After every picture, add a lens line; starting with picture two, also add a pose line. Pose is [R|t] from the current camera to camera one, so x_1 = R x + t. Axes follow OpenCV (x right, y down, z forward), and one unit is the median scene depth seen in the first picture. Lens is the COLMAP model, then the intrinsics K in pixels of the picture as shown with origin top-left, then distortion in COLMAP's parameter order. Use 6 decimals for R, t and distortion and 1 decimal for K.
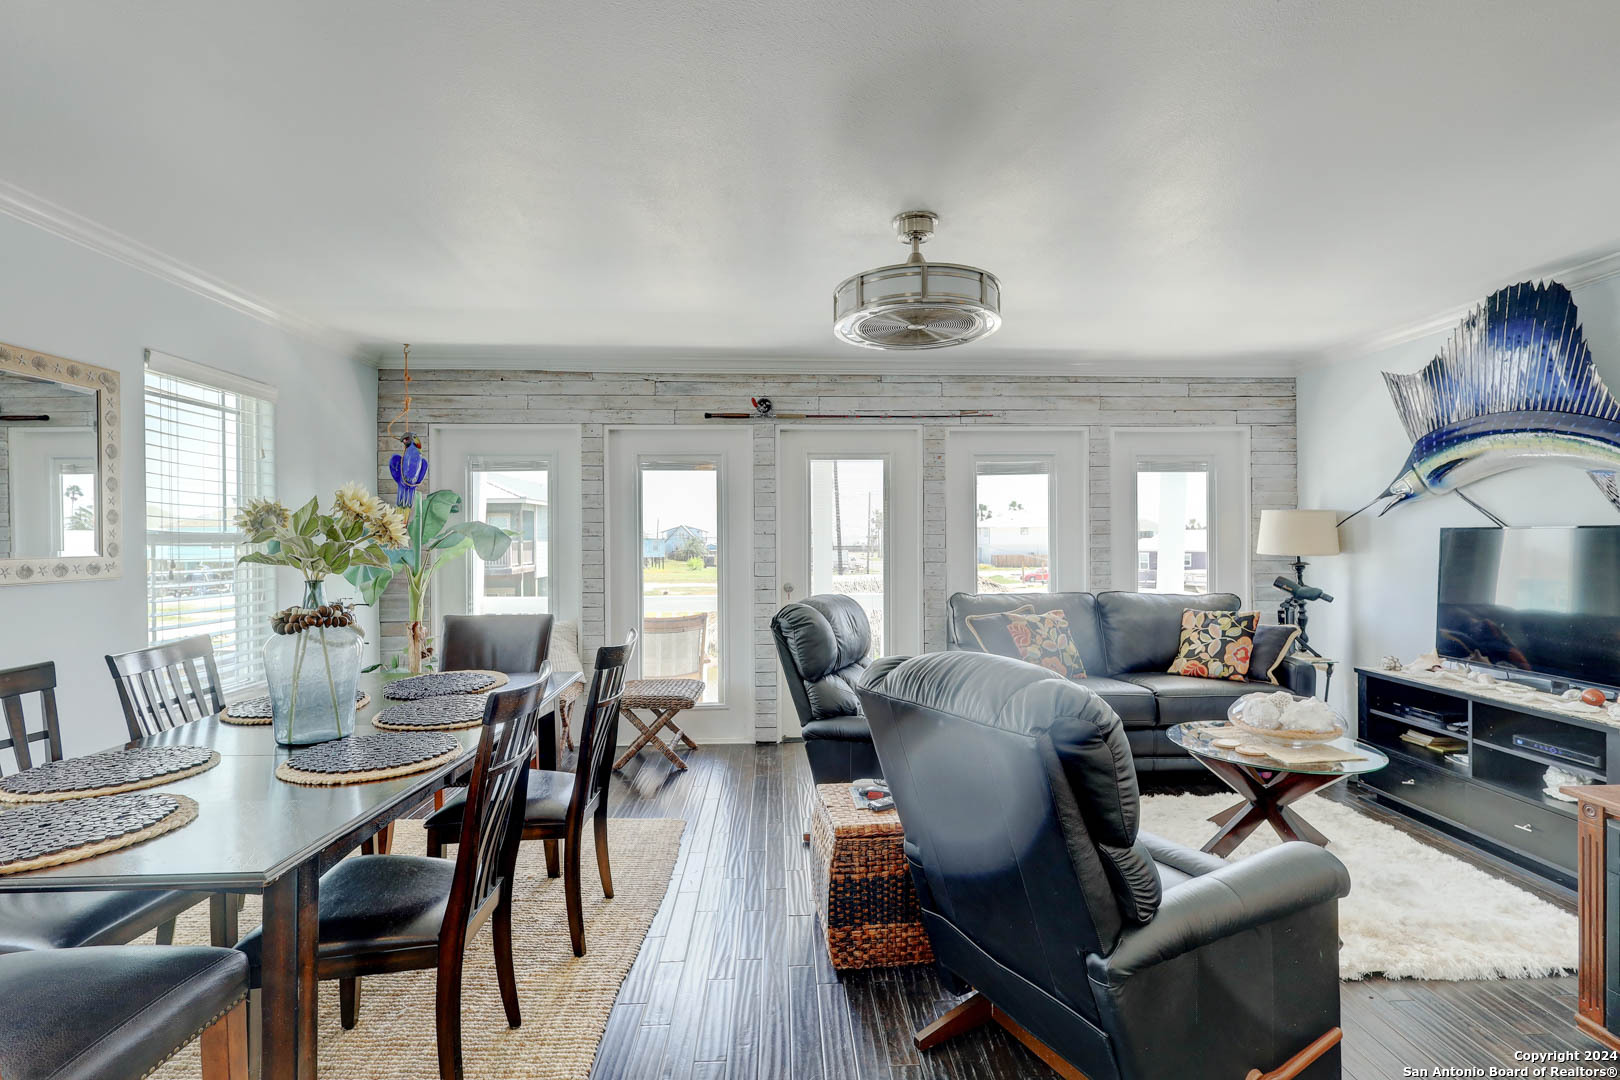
lens RADIAL K [[752.1, 0, 811.0], [0, 752.1, 540.2], [0, 0, 1]] dist [0.004338, 0.000083]
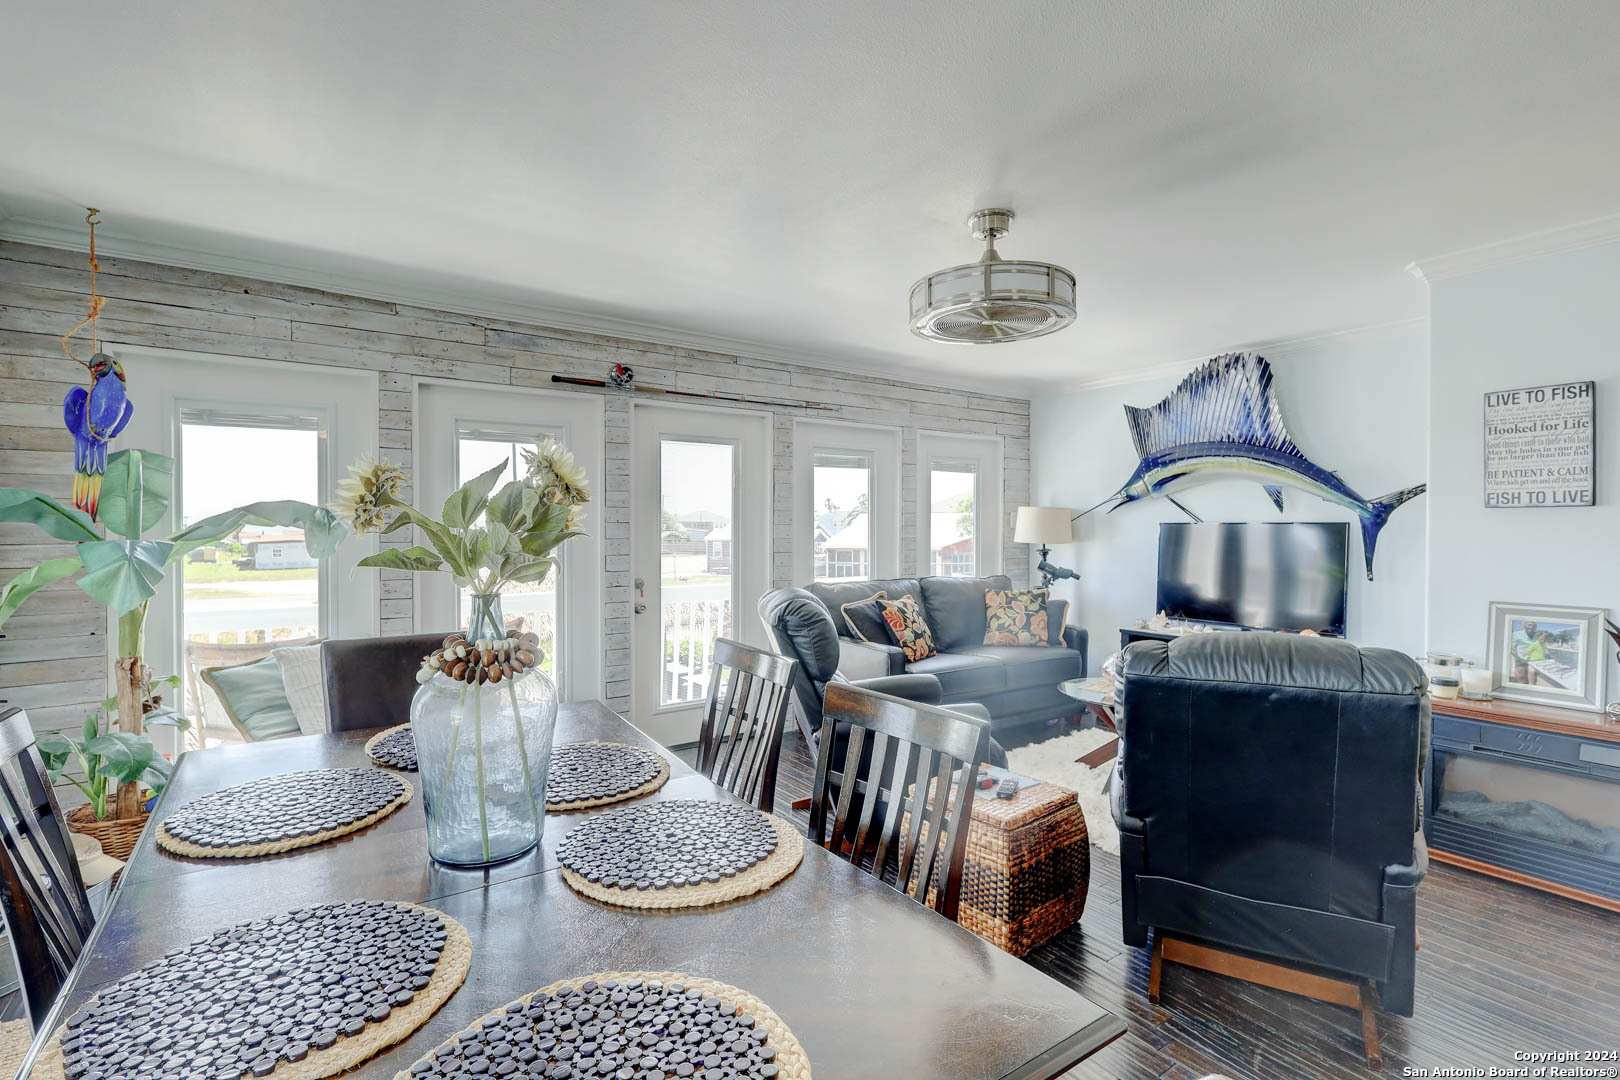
lens RADIAL K [[752.1, 0, 814.3], [0, 752.1, 541.3], [0, 0, 1]] dist [0.004338, 0.000083]
pose [[0.844990, -0.004401, 0.534764, -0.341471], [-0.003673, 0.999895, 0.014033, 0.000397], [-0.534769, -0.013822, 0.844885, 0.145882]]
